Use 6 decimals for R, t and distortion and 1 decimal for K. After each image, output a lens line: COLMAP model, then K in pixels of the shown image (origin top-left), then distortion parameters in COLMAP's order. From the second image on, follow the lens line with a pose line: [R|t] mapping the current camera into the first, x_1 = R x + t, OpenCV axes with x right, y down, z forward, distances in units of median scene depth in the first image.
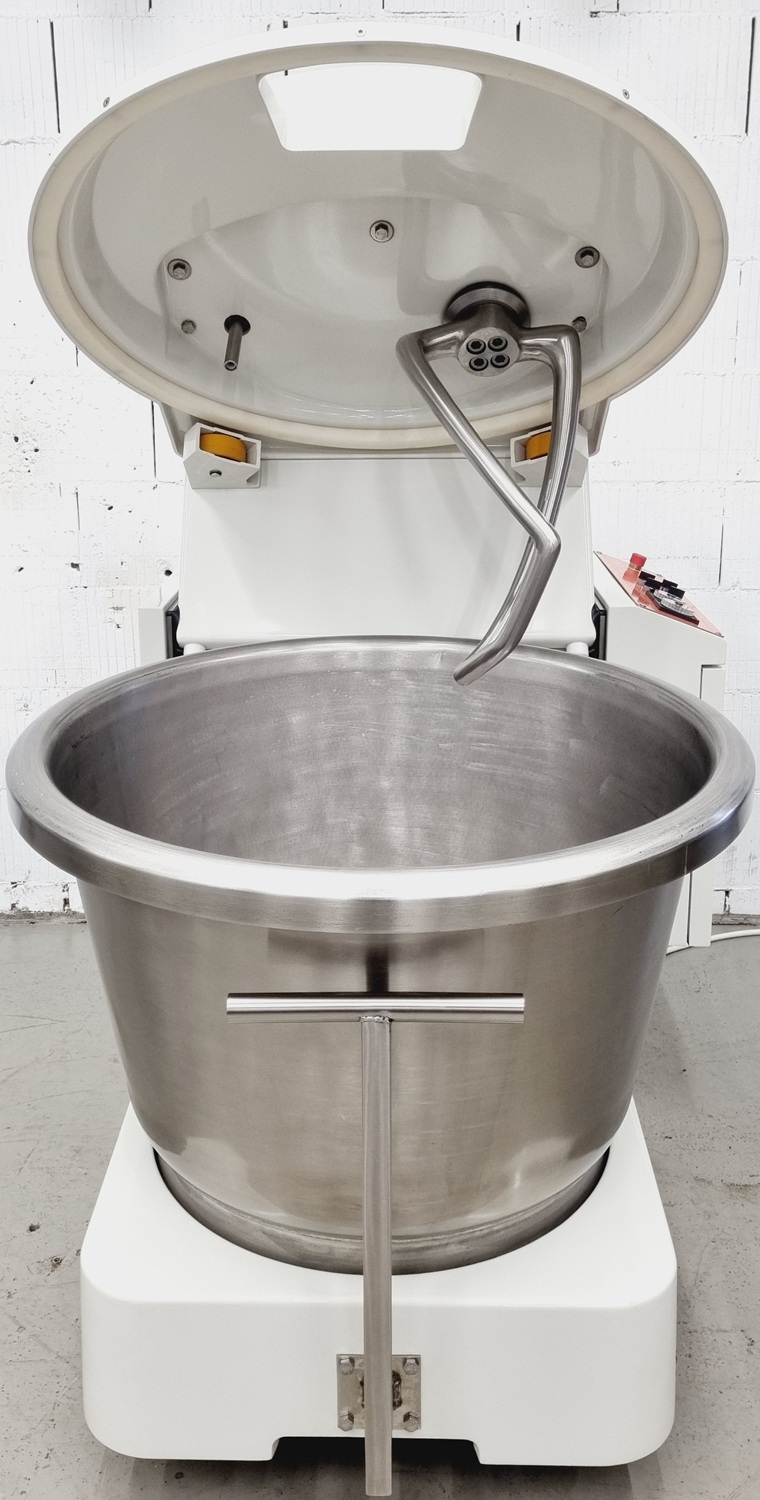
lens RADIAL K [[1402.1, 0, 354.2], [0, 1402.1, 649.8], [0, 0, 1]] dist [0.026944, -0.006050]
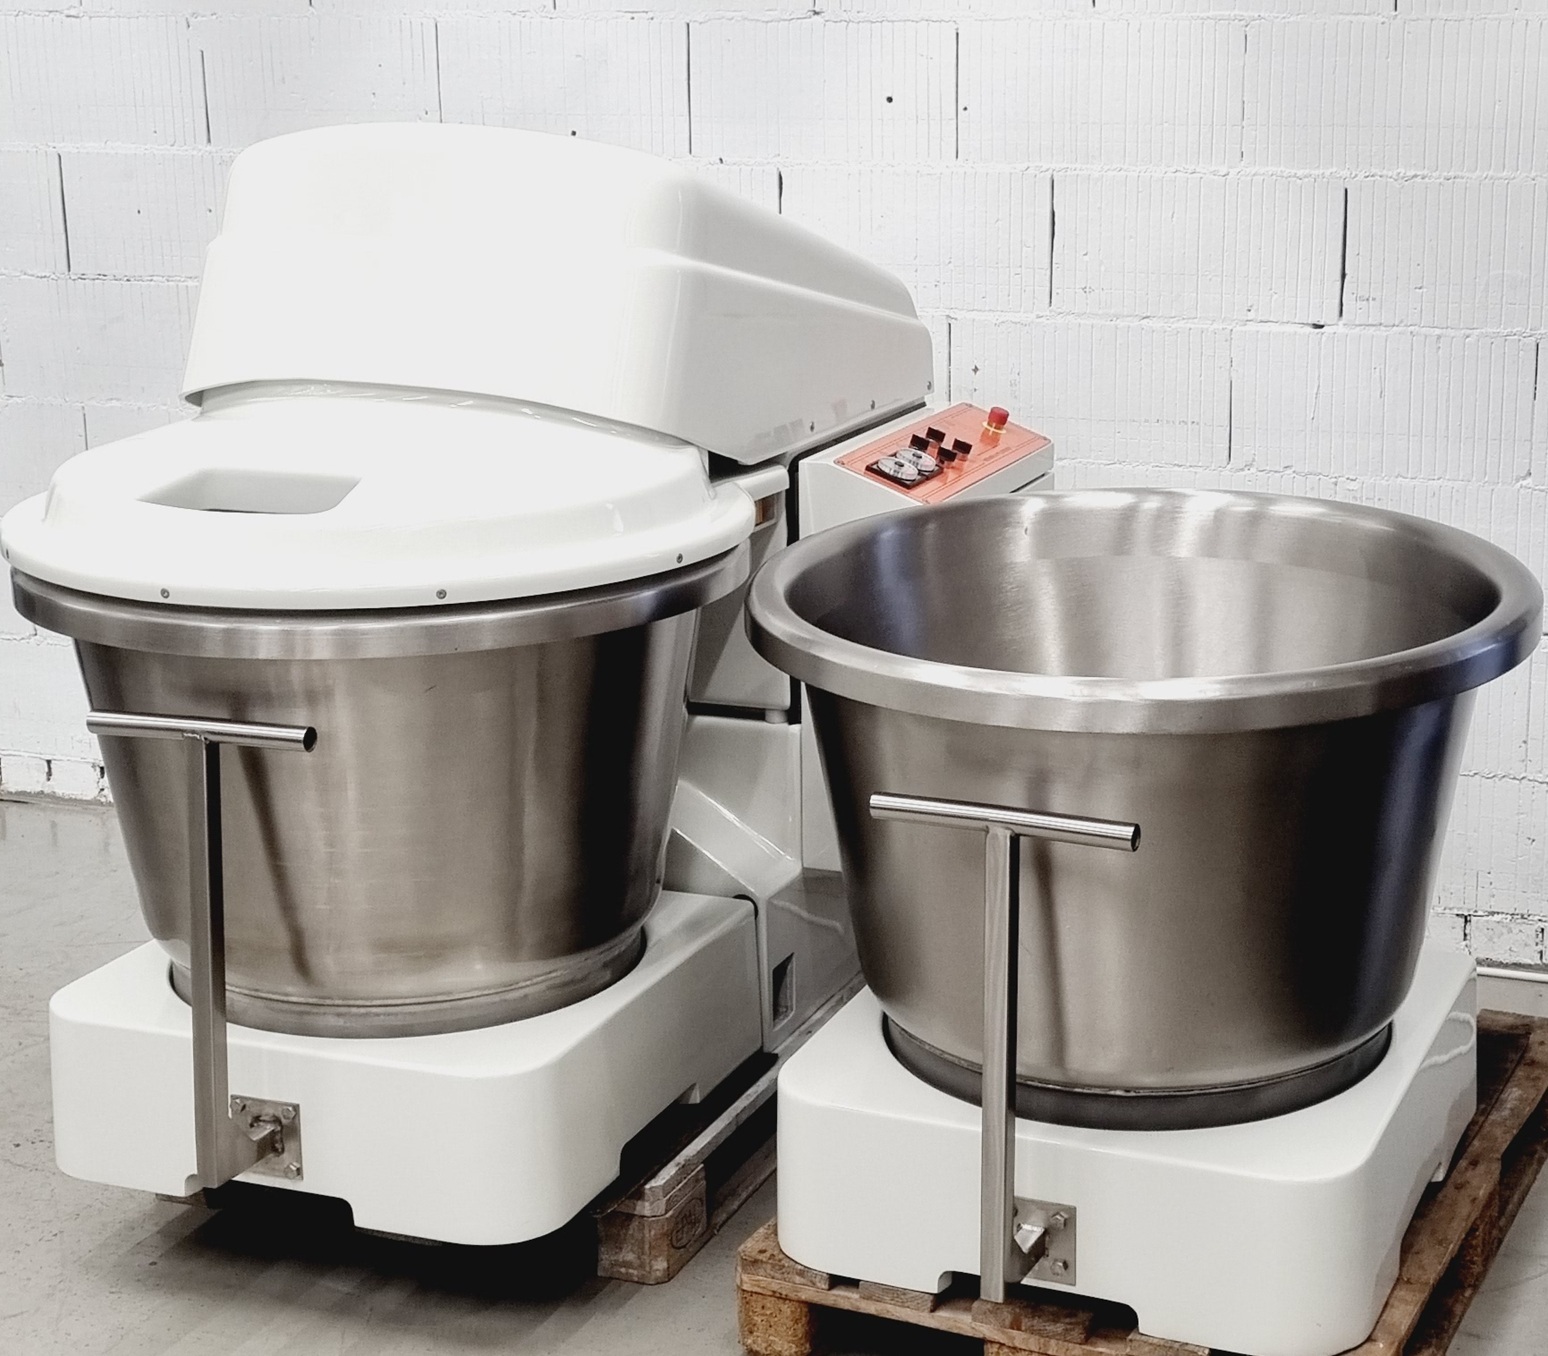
lens RADIAL K [[2831.3, 0, 686.3], [0, 2831.3, 587.6], [0, 0, 1]] dist [-0.166366, 2.480608]
pose [[0.929440, 0.070302, -0.362215, 0.769966], [-0.072824, 0.997322, 0.006703, 0.040666], [0.361716, 0.020147, 0.932070, -0.648586]]
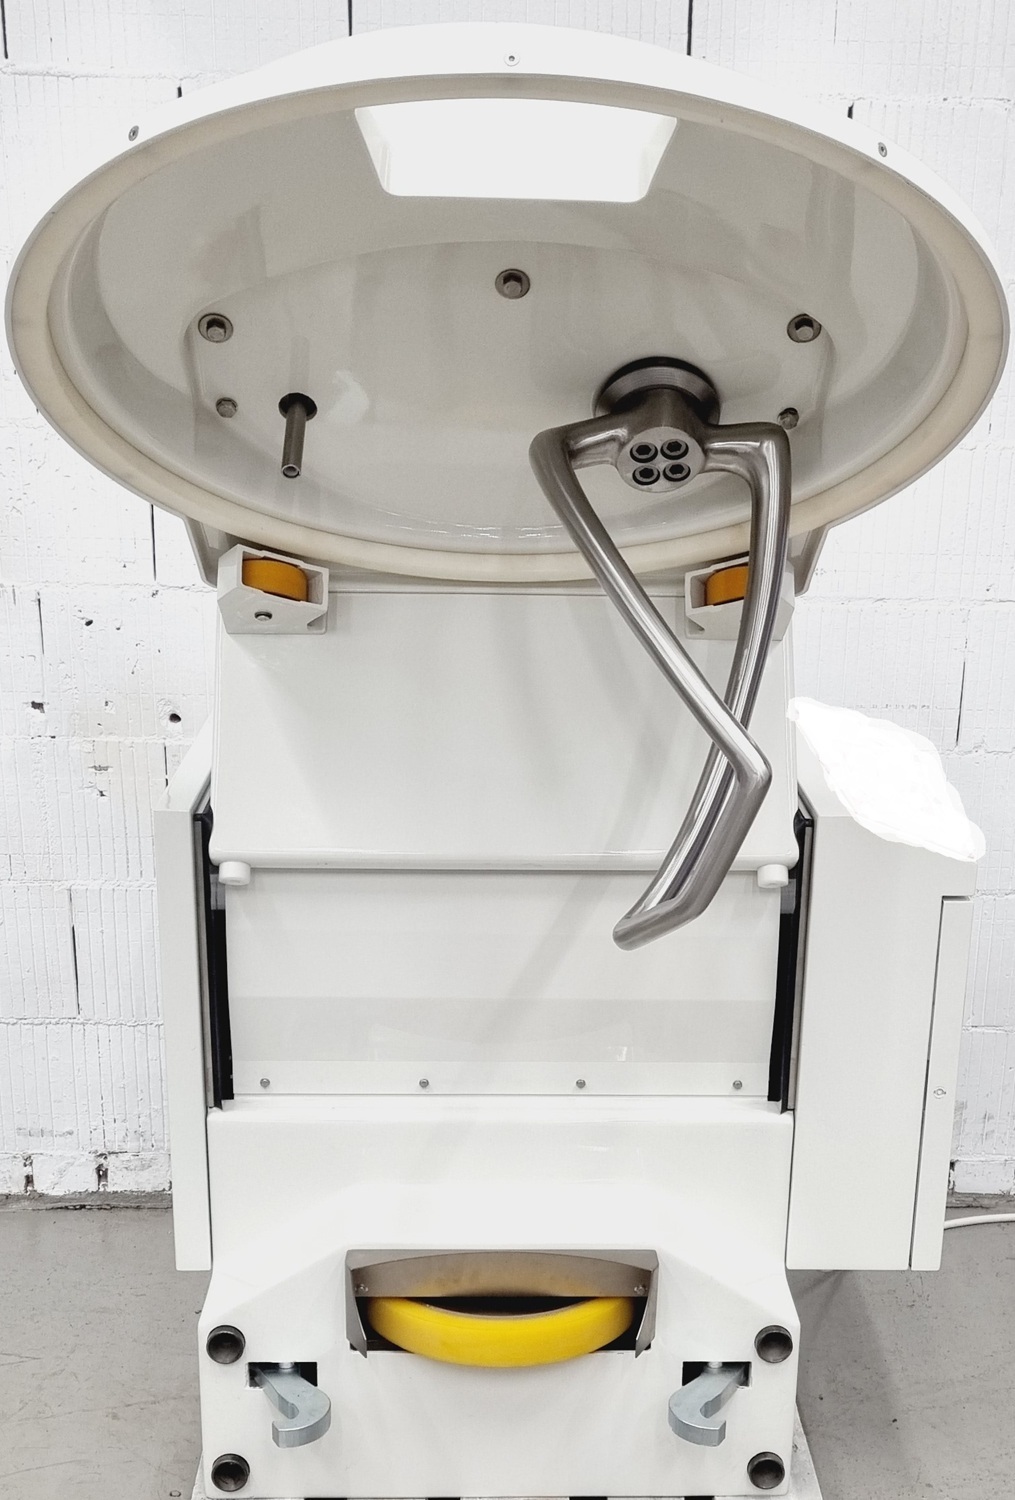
lens RADIAL K [[2030.9, 0, 541.1], [0, 2030.9, 942.6], [0, 0, 1]] dist [0.026438, 0.010066]
pose [[0.997435, 0.002757, 0.071529, -0.035106], [-0.010162, 0.994591, 0.103368, -0.074305], [-0.070857, -0.103830, 0.992068, -0.028892]]
